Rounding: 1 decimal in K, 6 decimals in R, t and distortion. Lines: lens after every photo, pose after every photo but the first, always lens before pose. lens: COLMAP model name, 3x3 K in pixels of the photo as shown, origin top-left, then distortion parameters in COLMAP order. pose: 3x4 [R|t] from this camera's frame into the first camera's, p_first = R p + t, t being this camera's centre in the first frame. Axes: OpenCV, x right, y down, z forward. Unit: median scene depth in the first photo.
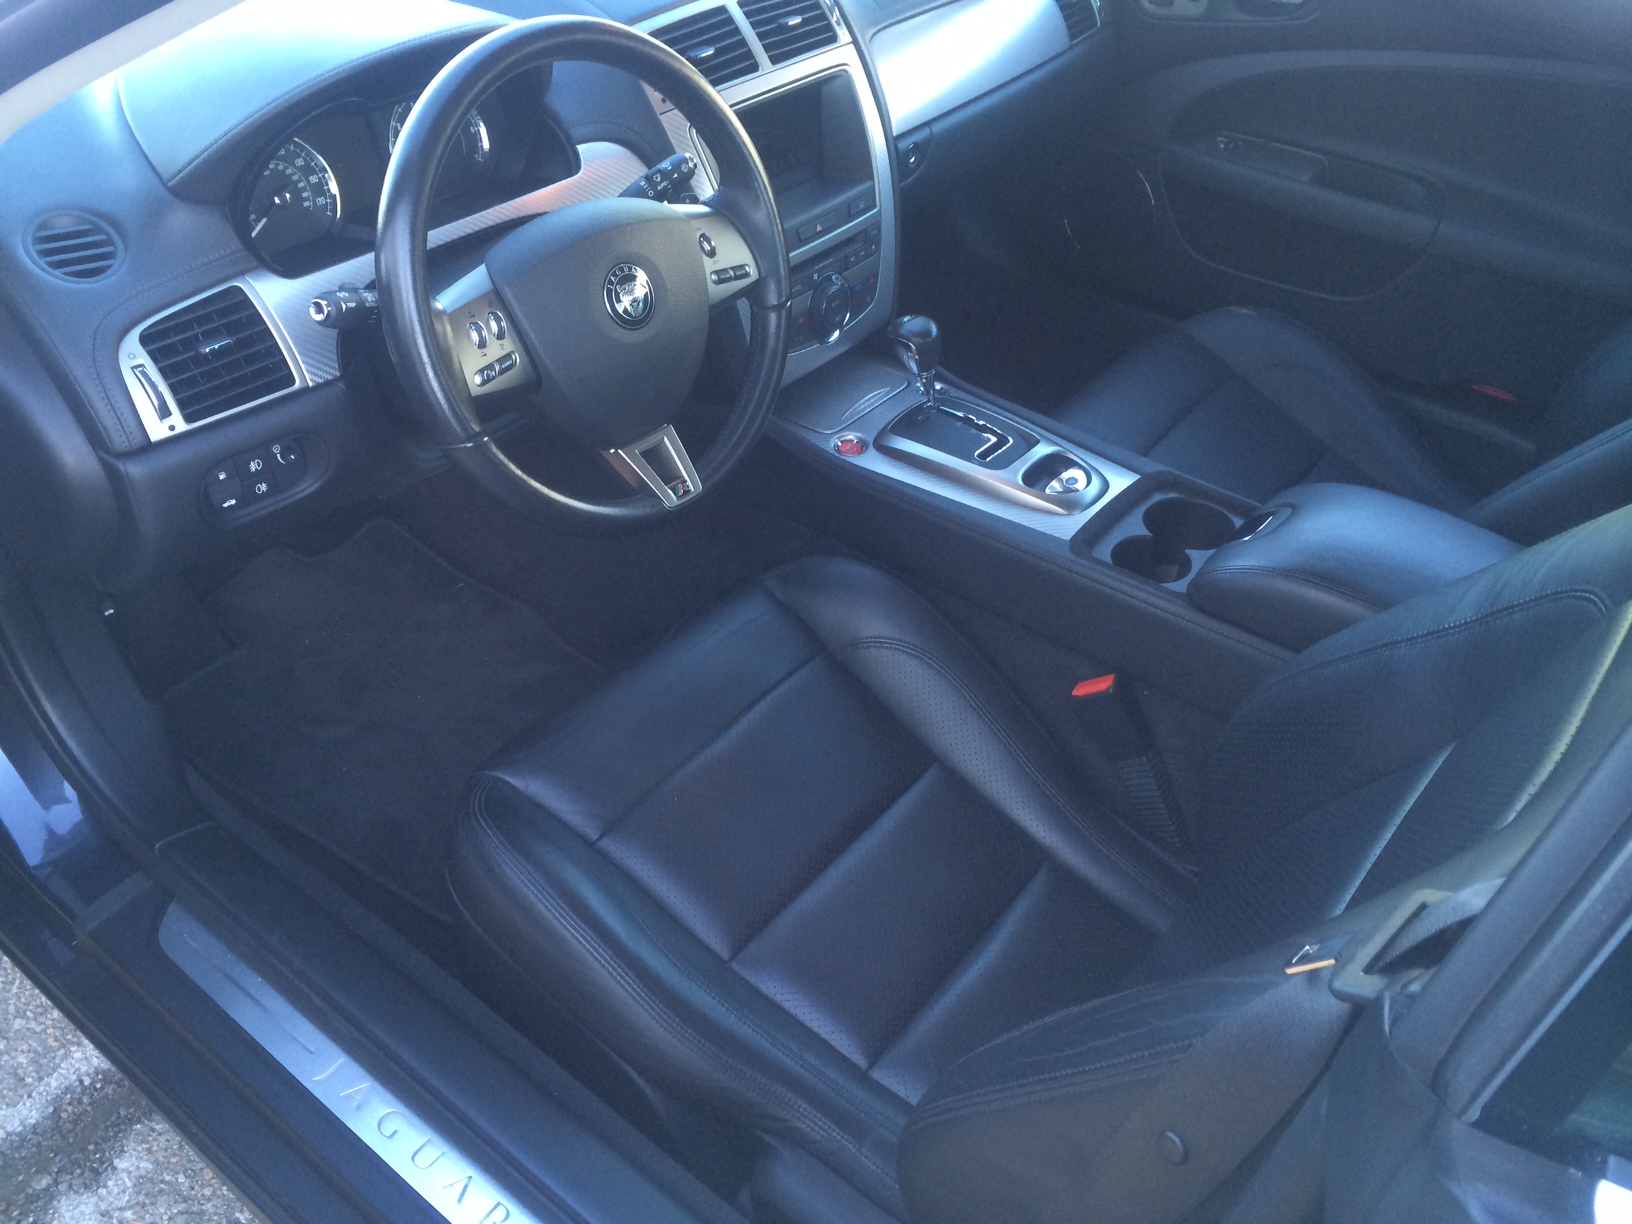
lens RADIAL K [[1400.1, 0, 816.0], [0, 1400.1, 612.0], [0, 0, 1]] dist [0.226087, -0.502243]
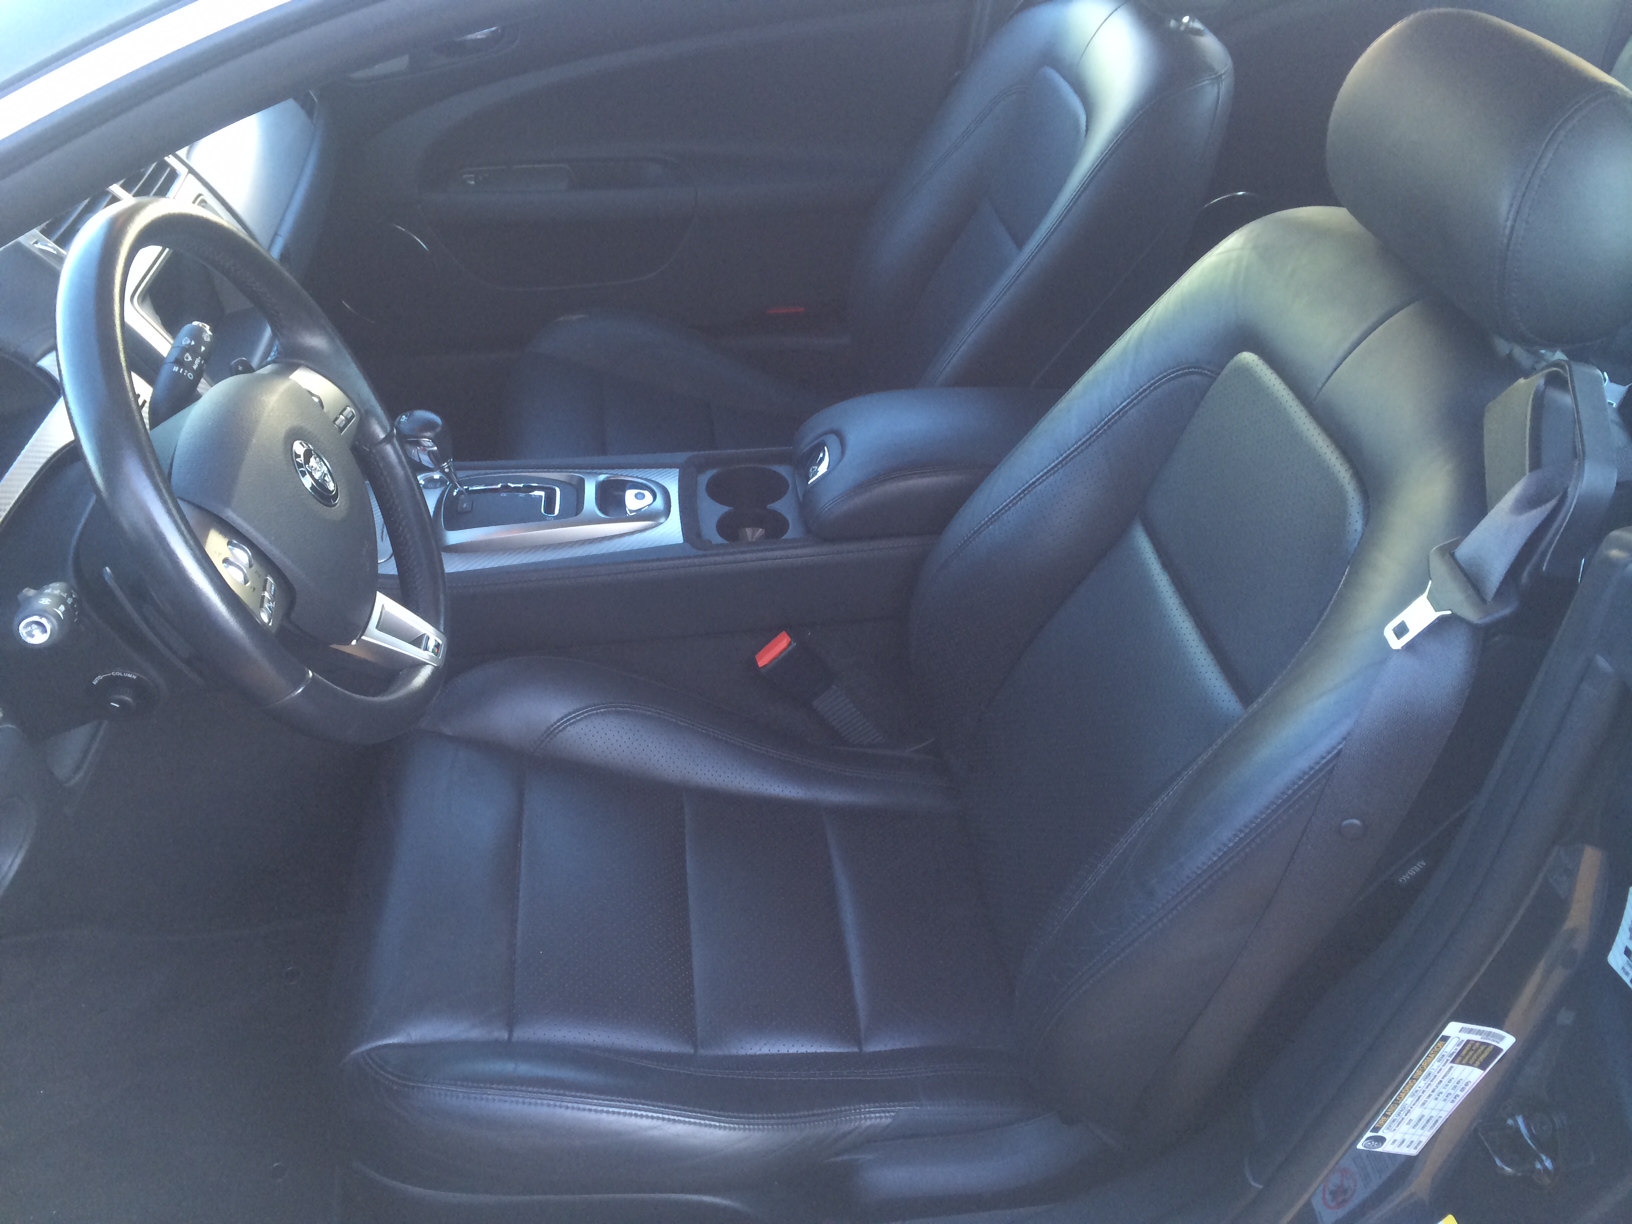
lens RADIAL K [[1400.1, 0, 816.0], [0, 1400.1, 612.0], [0, 0, 1]] dist [0.226087, -0.502243]
pose [[0.711880, -0.448350, 0.540563, -0.343208], [0.462881, 0.878400, 0.118977, -0.084447], [-0.528174, 0.165519, 0.832848, 0.080590]]
